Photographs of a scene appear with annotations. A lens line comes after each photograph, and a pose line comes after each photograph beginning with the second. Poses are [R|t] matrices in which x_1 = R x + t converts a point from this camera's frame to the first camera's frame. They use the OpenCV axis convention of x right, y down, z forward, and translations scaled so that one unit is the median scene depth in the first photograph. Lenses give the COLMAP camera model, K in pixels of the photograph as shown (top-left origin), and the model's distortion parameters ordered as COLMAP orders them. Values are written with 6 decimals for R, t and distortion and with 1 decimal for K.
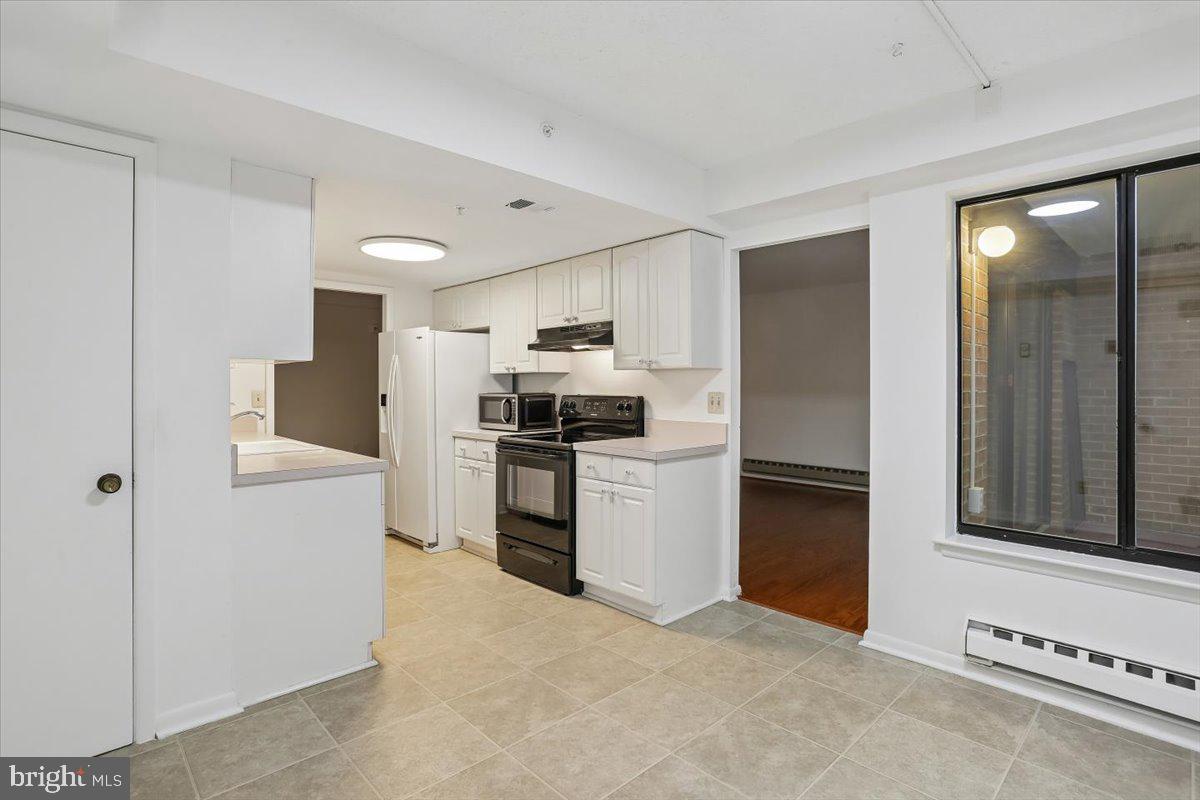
lens RADIAL K [[590.7, 0, 590.1], [0, 590.7, 389.8], [0, 0, 1]] dist [-0.054877, 0.028430]
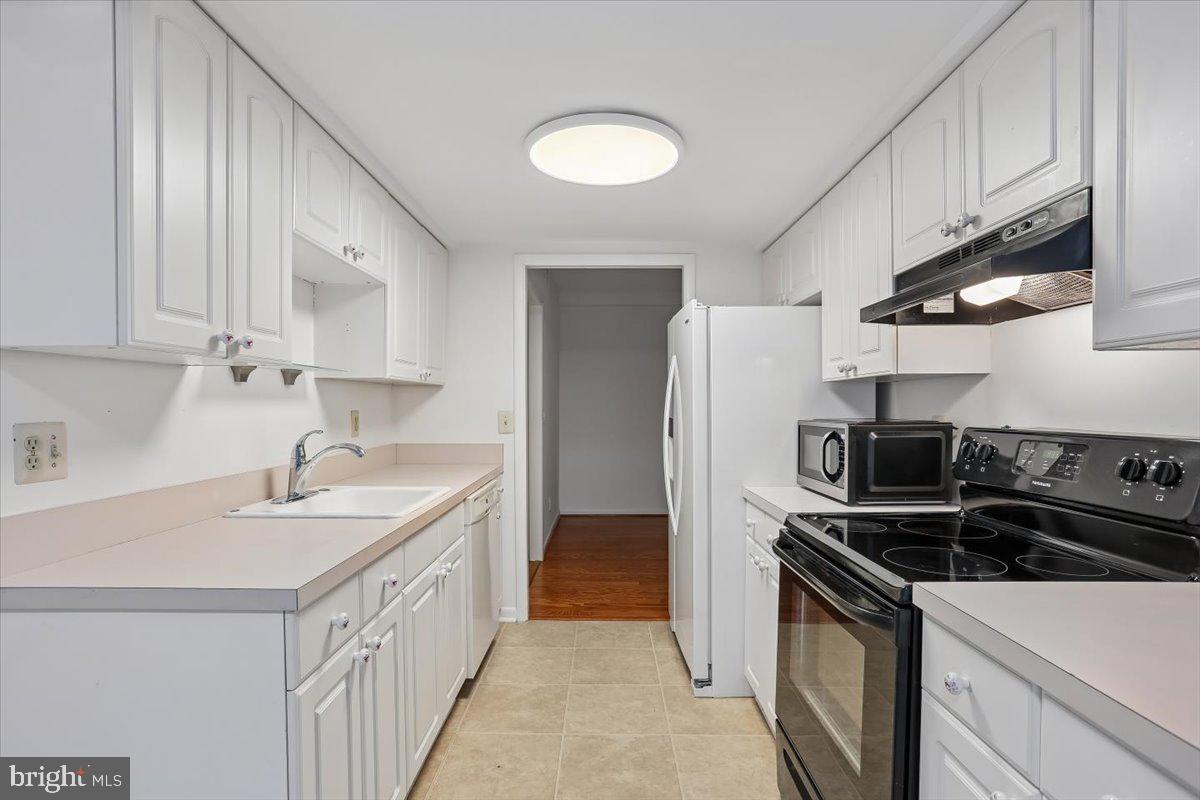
lens RADIAL K [[597.7, 0, 593.6], [0, 597.7, 414.5], [0, 0, 1]] dist [-0.052239, 0.030387]
pose [[0.721314, 0.011820, -0.692507, 0.066230], [-0.006916, 0.999927, 0.009863, -0.002857], [0.692573, -0.002325, 0.721344, 0.649959]]
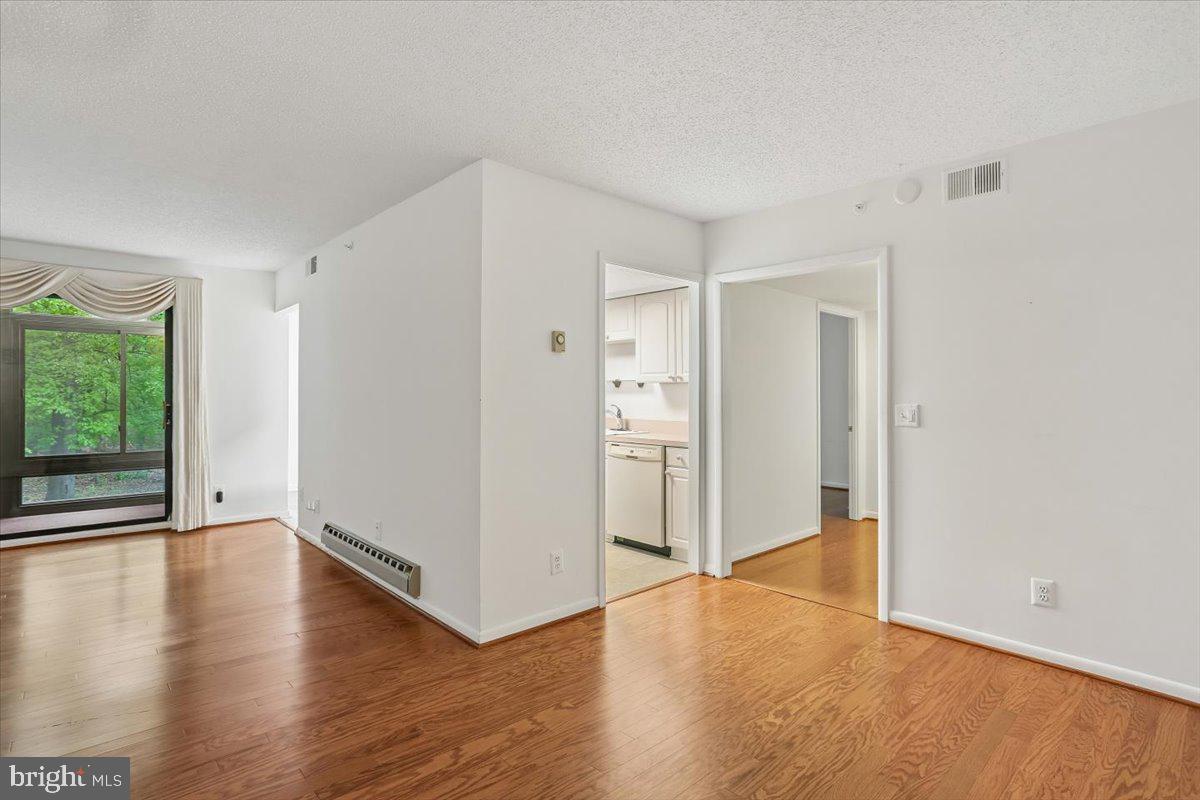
lens RADIAL K [[590.7, 0, 590.1], [0, 590.7, 389.8], [0, 0, 1]] dist [-0.054877, 0.028430]
pose [[-0.999932, -0.001278, 0.011631, -0.494899], [-0.001199, 0.999976, 0.006767, -0.030259], [-0.011640, 0.006753, -0.999909, 2.459791]]
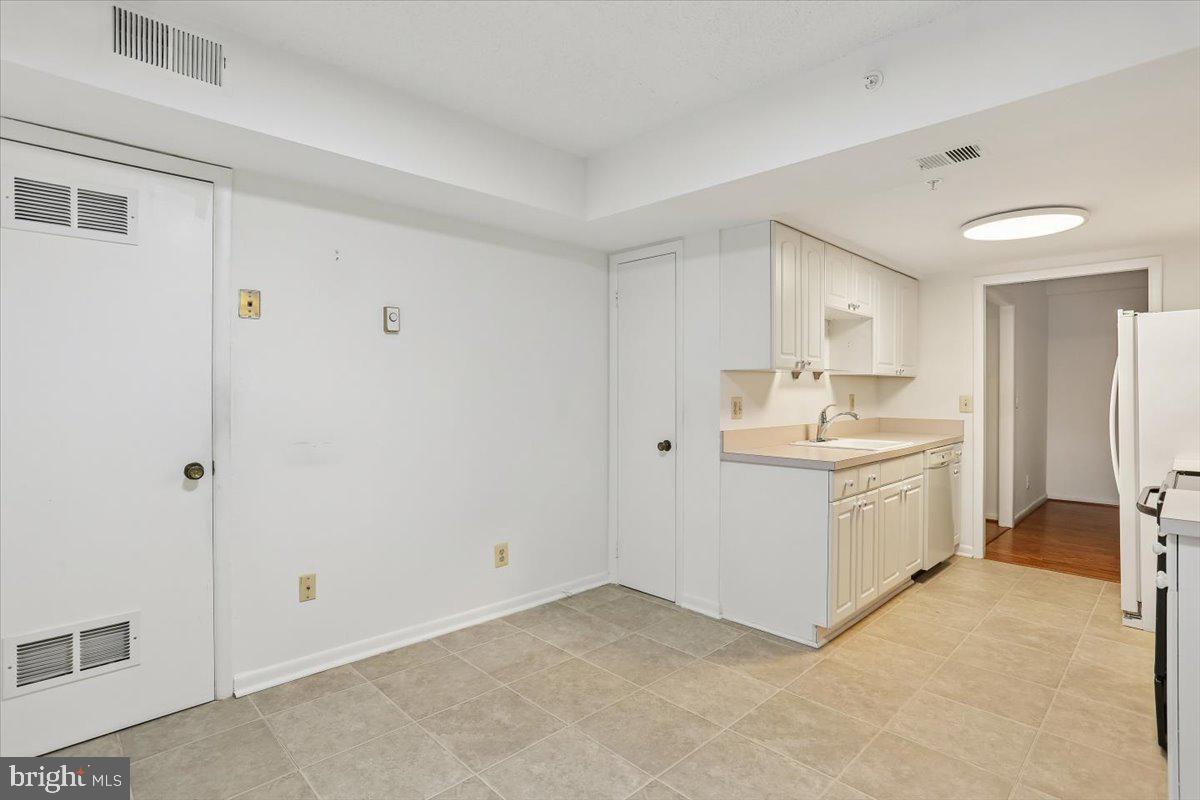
lens RADIAL K [[590.7, 0, 590.1], [0, 590.7, 389.8], [0, 0, 1]] dist [-0.054877, 0.028430]
pose [[0.016280, -0.000034, -0.999867, 0.531133], [-0.013147, 0.999914, -0.000248, -0.000230], [0.999781, 0.013149, 0.016278, 0.418738]]
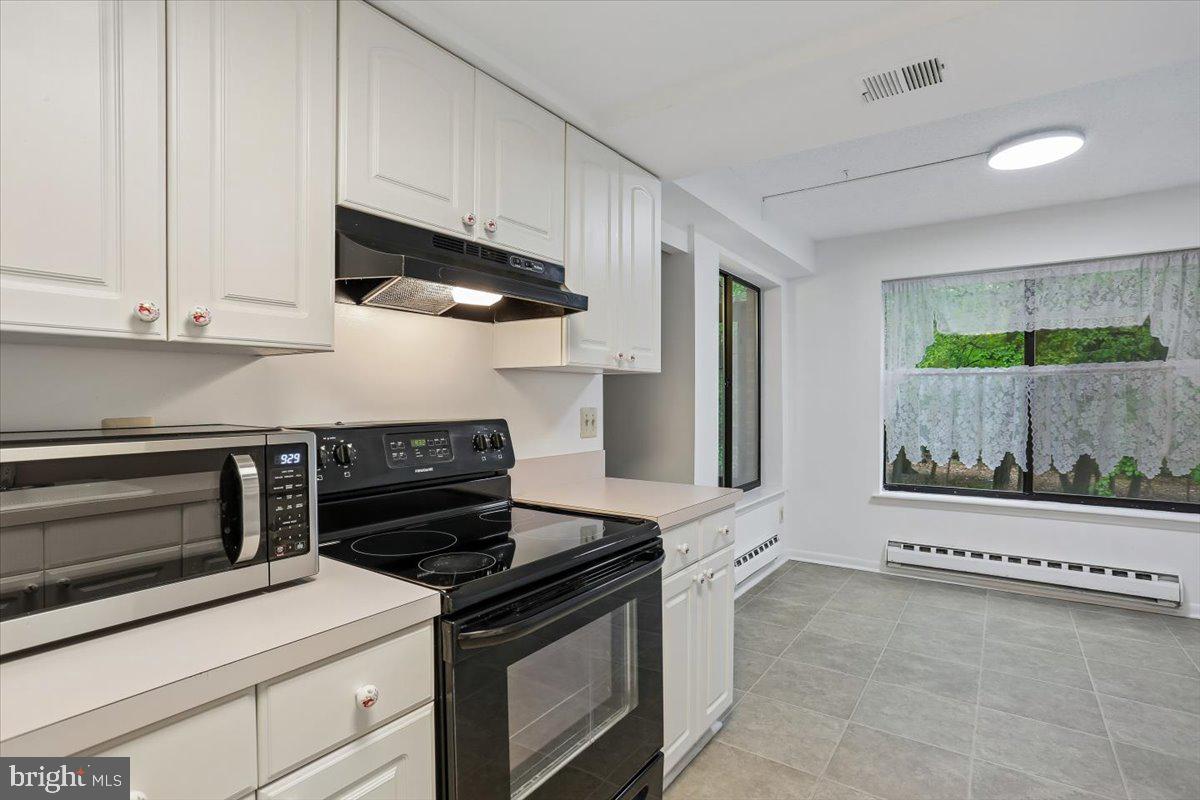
lens RADIAL K [[597.7, 0, 593.6], [0, 597.7, 414.5], [0, 0, 1]] dist [-0.052239, 0.030387]
pose [[-0.206314, -0.022827, 0.978220, -0.490043], [0.013889, 0.999559, 0.026254, -0.005993], [-0.978387, 0.019003, -0.205906, 1.148617]]
